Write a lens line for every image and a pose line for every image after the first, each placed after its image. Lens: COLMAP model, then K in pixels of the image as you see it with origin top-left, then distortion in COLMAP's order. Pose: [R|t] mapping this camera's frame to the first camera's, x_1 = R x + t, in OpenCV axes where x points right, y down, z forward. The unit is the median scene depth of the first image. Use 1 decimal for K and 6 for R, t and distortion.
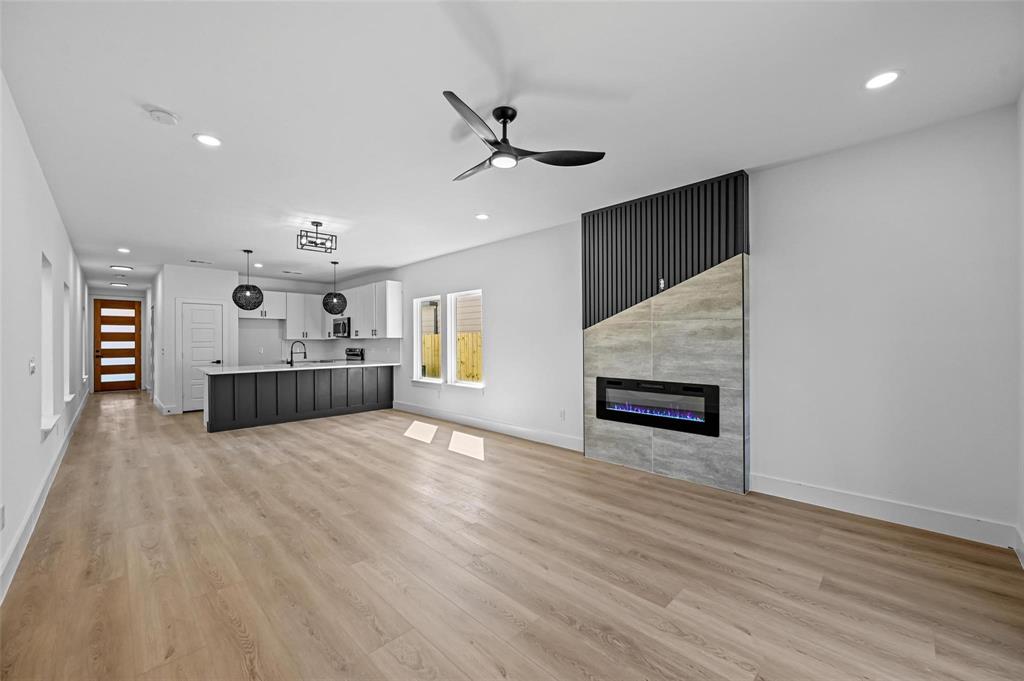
lens RADIAL K [[406.0, 0, 526.0], [0, 406.0, 340.4], [0, 0, 1]] dist [-0.006919, 0.000294]
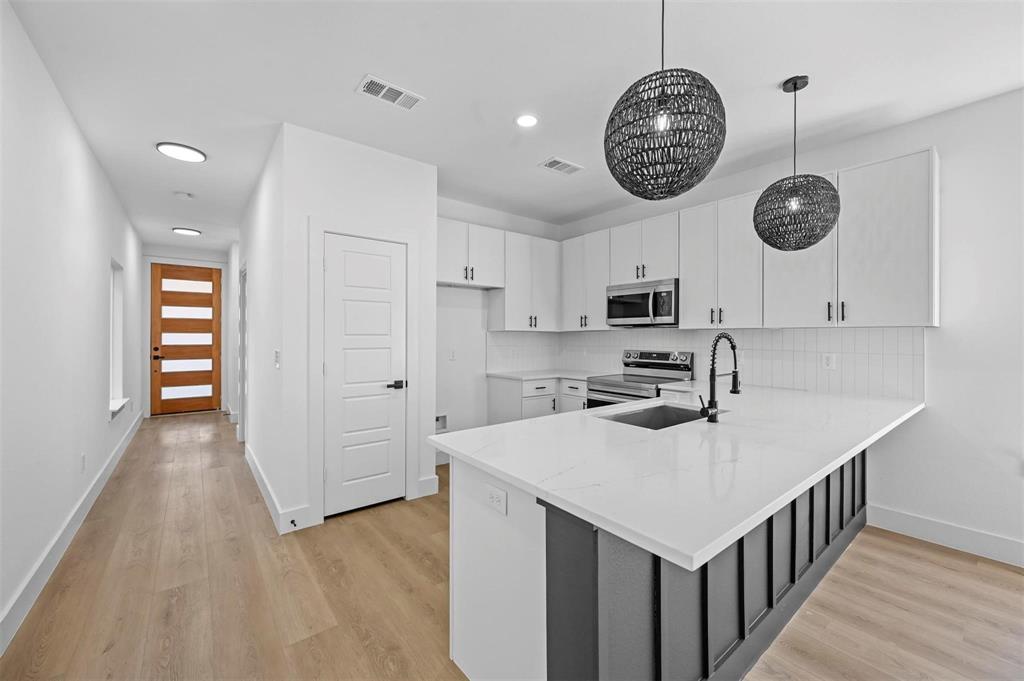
lens RADIAL K [[406.0, 0, 523.1], [0, 406.0, 338.0], [0, 0, 1]] dist [-0.006919, 0.000294]
pose [[0.993024, 0.008333, -0.117618, -0.435565], [-0.007873, 0.999959, 0.004375, 0.003354], [0.117649, -0.003419, 0.993049, 0.453446]]
